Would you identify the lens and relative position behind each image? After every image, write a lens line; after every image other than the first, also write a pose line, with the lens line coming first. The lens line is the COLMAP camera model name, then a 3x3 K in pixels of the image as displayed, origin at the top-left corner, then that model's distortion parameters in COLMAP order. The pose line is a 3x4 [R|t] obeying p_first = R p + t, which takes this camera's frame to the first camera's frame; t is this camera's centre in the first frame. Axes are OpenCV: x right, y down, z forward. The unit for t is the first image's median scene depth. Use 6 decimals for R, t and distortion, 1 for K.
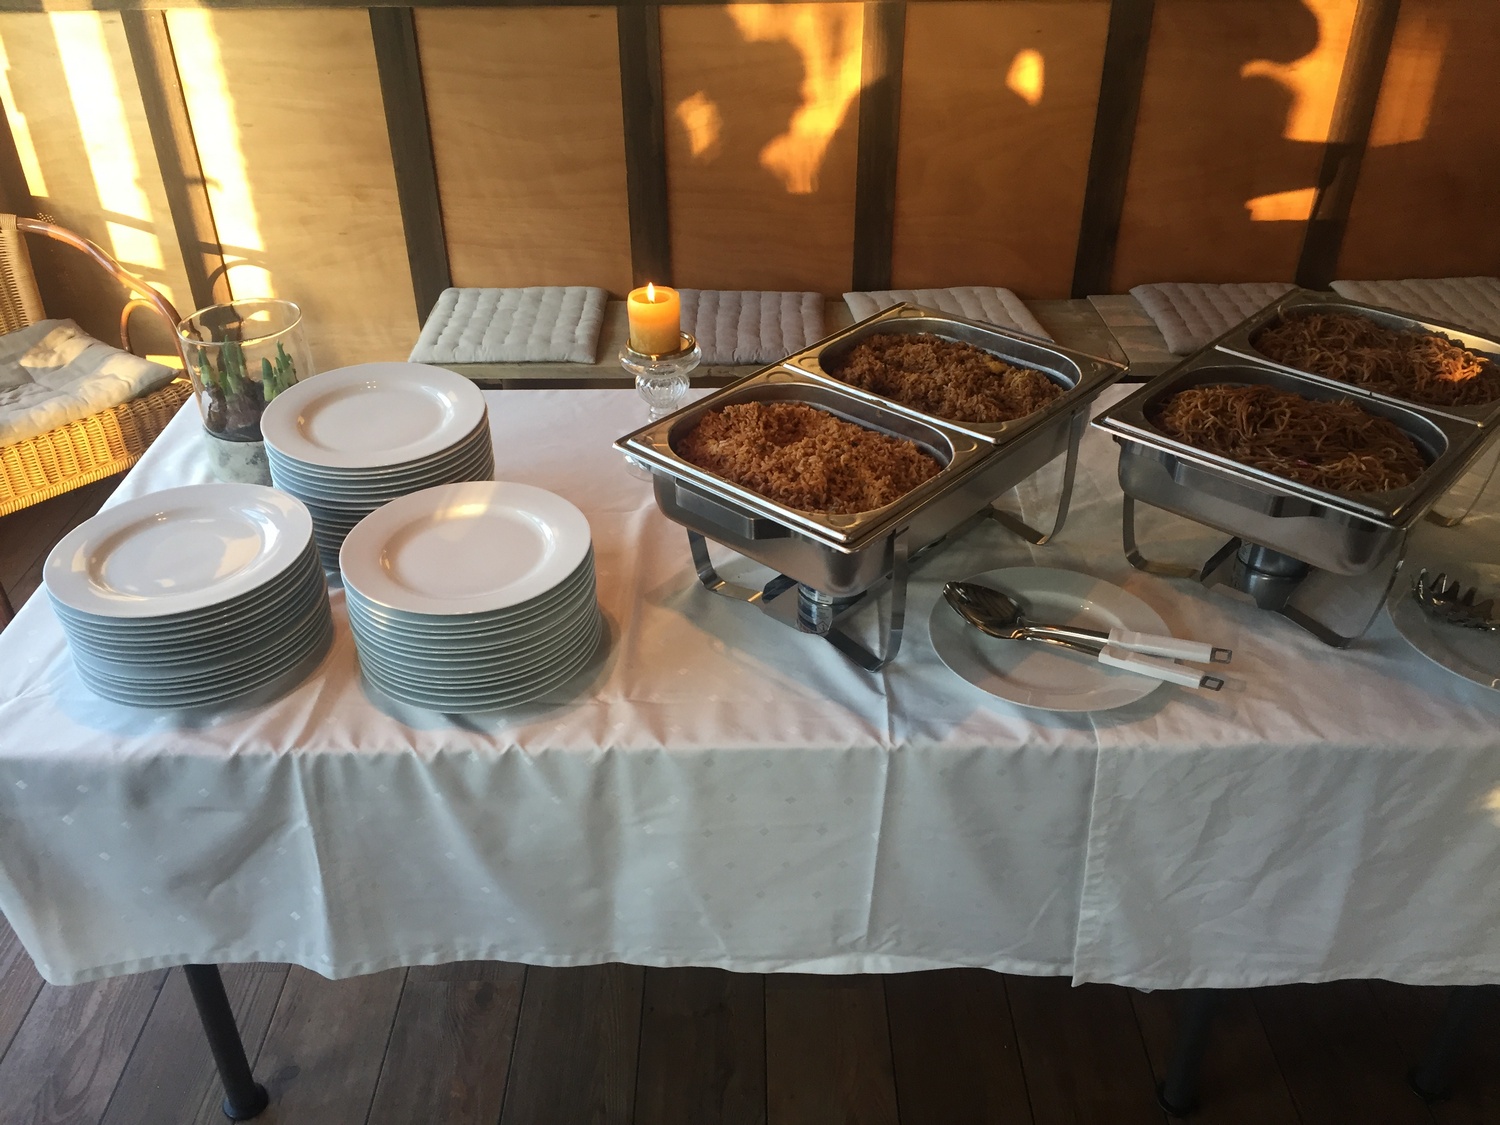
lens RADIAL K [[1273.9, 0, 750.0], [0, 1273.9, 562.5], [0, 0, 1]] dist [0.063600, -0.070806]
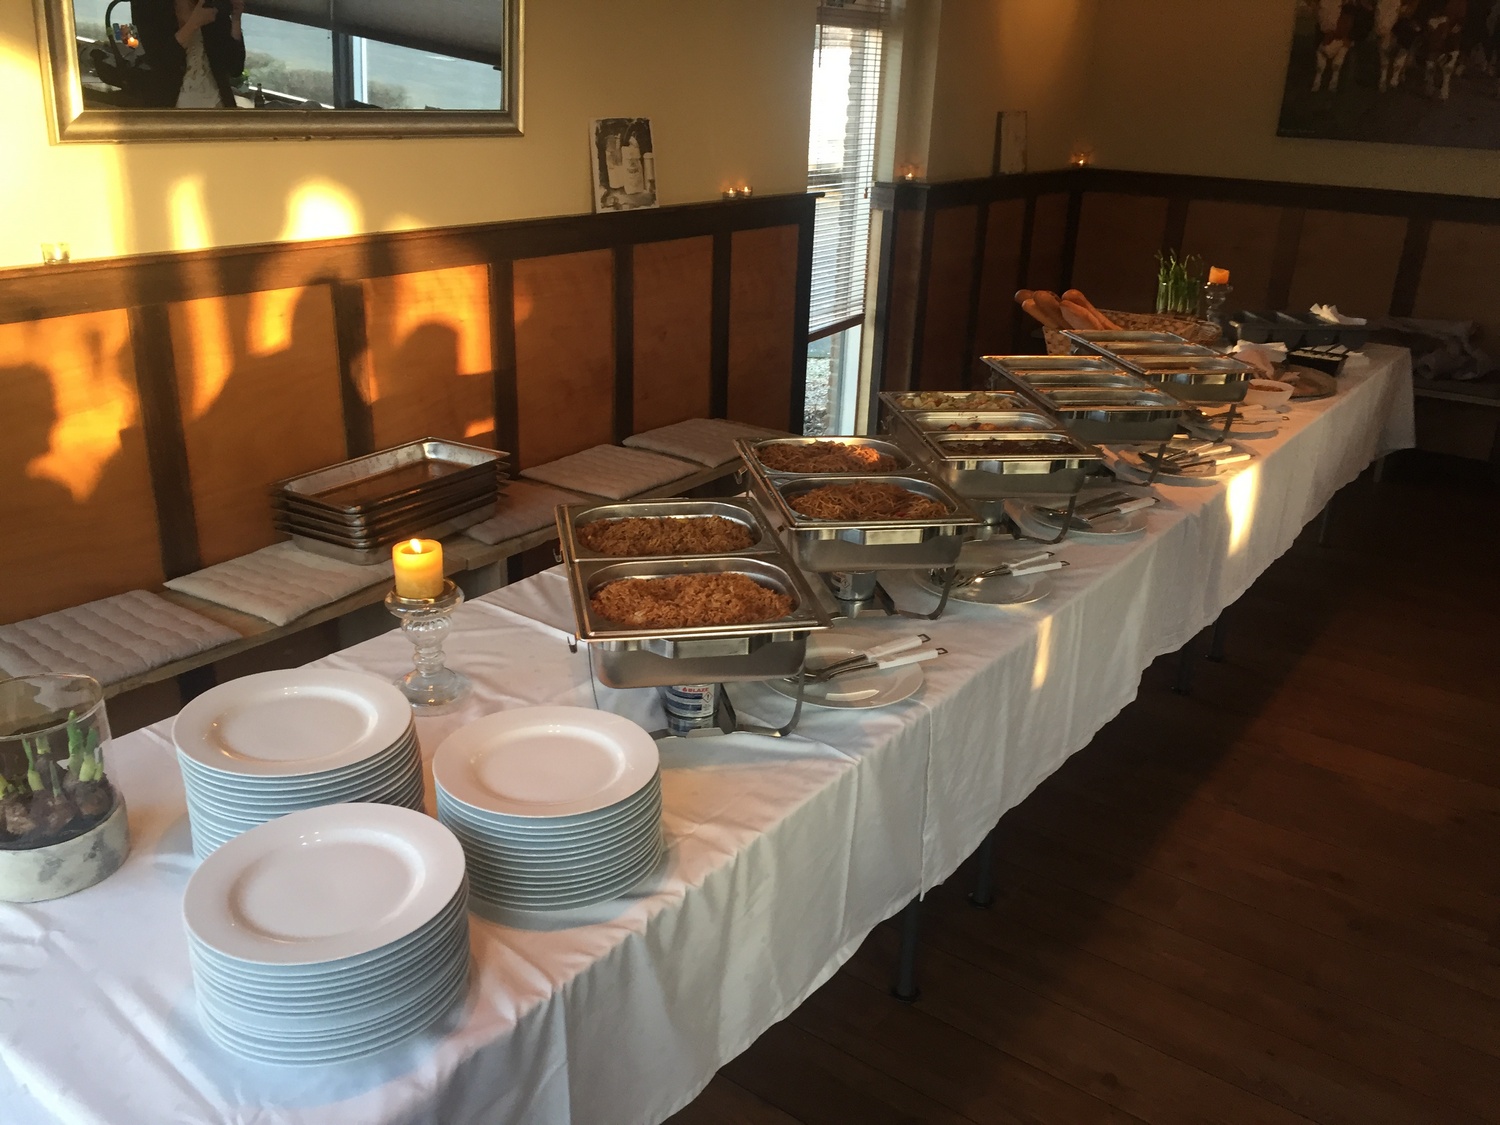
lens RADIAL K [[1254.8, 0, 752.0], [0, 1254.8, 571.6], [0, 0, 1]] dist [0.050354, -0.005844]
pose [[0.592549, -0.270179, 0.758873, -0.848546], [0.406423, 0.913651, 0.007937, -0.093818], [-0.695489, 0.303720, 0.651190, 0.114351]]
